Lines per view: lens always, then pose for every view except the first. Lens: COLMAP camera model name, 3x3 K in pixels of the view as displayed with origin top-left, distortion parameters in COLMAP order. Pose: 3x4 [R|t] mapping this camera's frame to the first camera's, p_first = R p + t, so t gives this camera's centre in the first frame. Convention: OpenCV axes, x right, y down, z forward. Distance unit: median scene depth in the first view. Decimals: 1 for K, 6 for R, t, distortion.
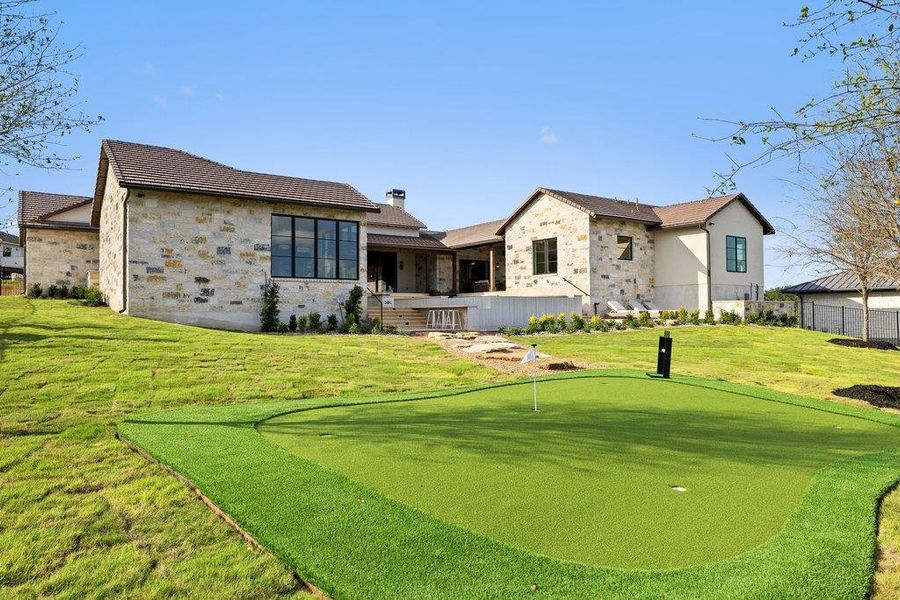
lens RADIAL K [[591.4, 0, 455.5], [0, 591.4, 299.6], [0, 0, 1]] dist [-0.025692, 0.008225]
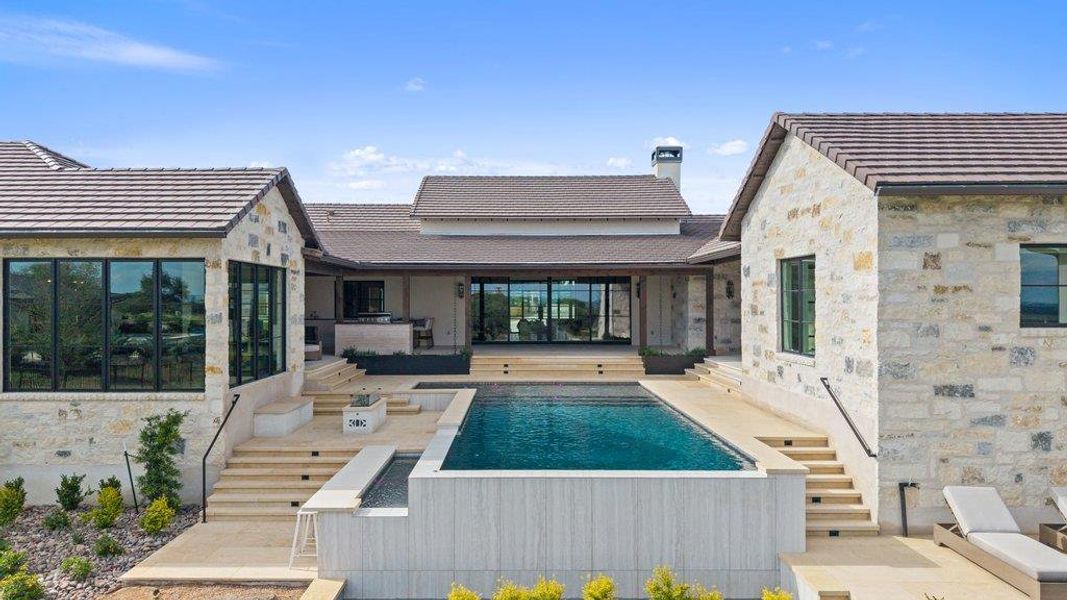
lens RADIAL K [[707.3, 0, 528.0], [0, 707.3, 302.3], [0, 0, 1]] dist [0.015107, -0.018062]
pose [[0.819549, 0.008132, -0.572951, 0.262467], [0.009160, 0.999586, 0.027290, -0.087678], [0.572935, -0.027614, 0.819135, 0.553707]]
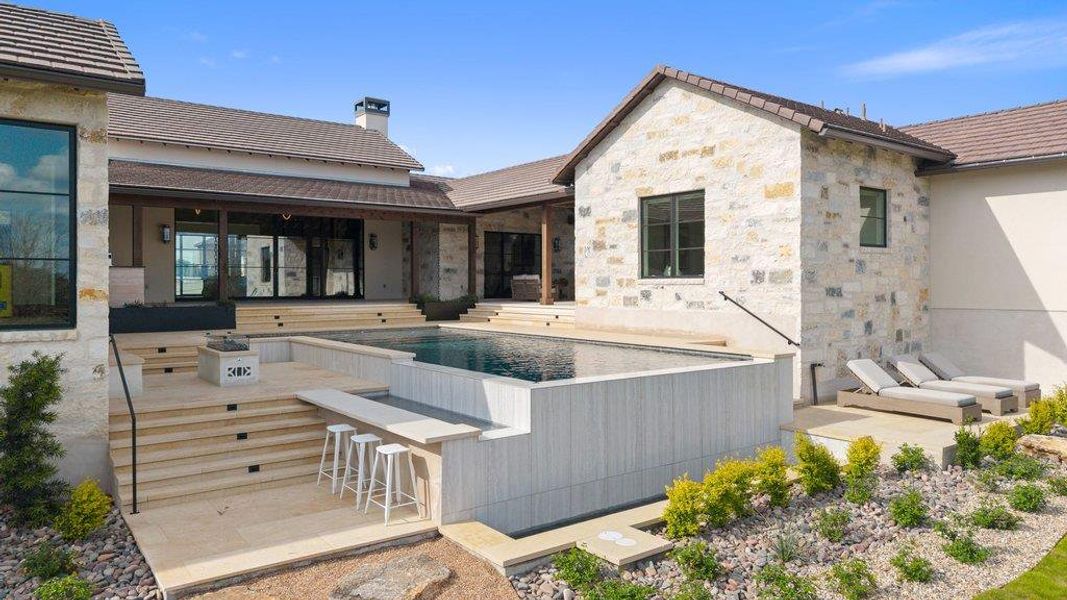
lens RADIAL K [[707.3, 0, 529.8], [0, 707.3, 282.3], [0, 0, 1]] dist [0.015107, -0.018062]
pose [[0.999561, 0.006340, 0.028942, 0.038470], [-0.007042, 0.999681, 0.024241, -0.051320], [-0.028779, -0.024435, 0.999287, 0.505995]]
